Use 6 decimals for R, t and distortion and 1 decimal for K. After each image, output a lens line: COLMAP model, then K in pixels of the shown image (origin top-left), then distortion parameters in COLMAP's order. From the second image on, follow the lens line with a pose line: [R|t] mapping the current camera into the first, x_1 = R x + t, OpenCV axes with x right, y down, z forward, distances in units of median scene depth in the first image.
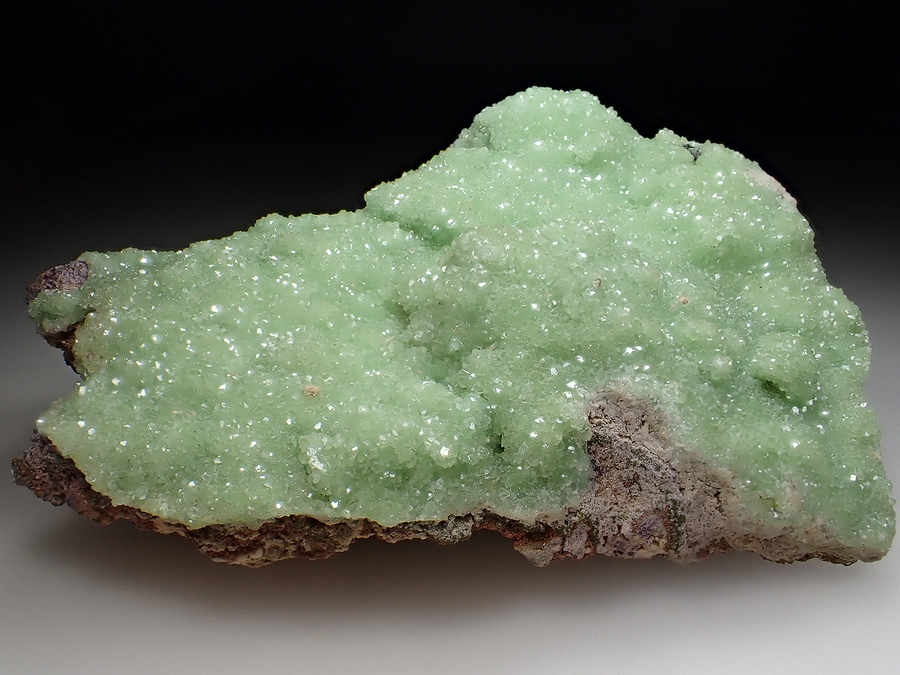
lens RADIAL K [[785.7, 0, 447.9], [0, 785.7, 340.4], [0, 0, 1]] dist [-0.006517, -0.001767]
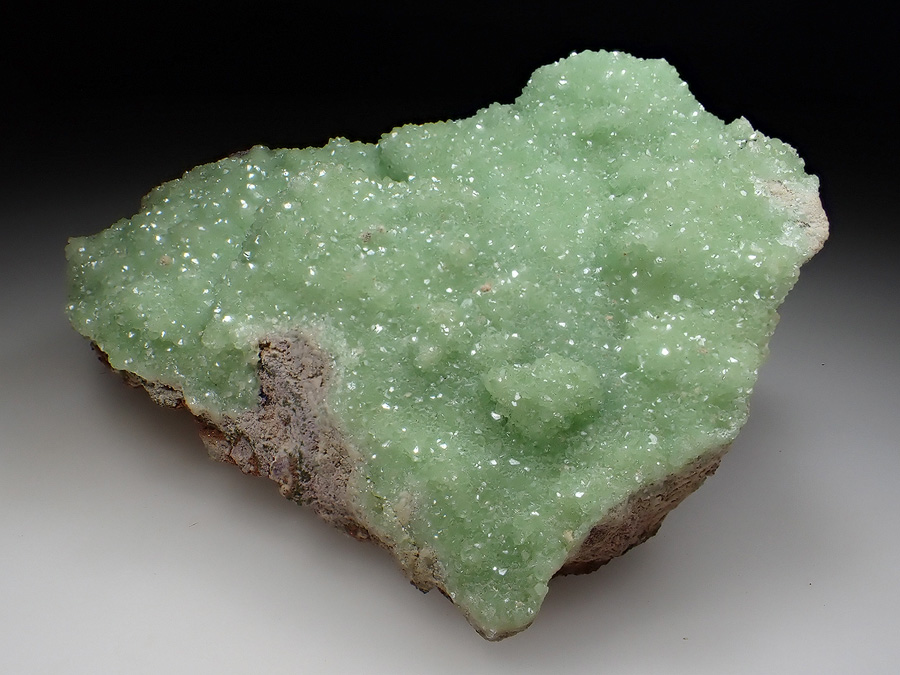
lens RADIAL K [[834.0, 0, 451.1], [0, 834.0, 332.2], [0, 0, 1]] dist [0.001959, 0.000000]
pose [[0.709280, 0.306951, -0.634589, 1.030174], [-0.293742, 0.947036, 0.129766, -0.134171], [0.640810, 0.094365, 0.761877, 0.290106]]
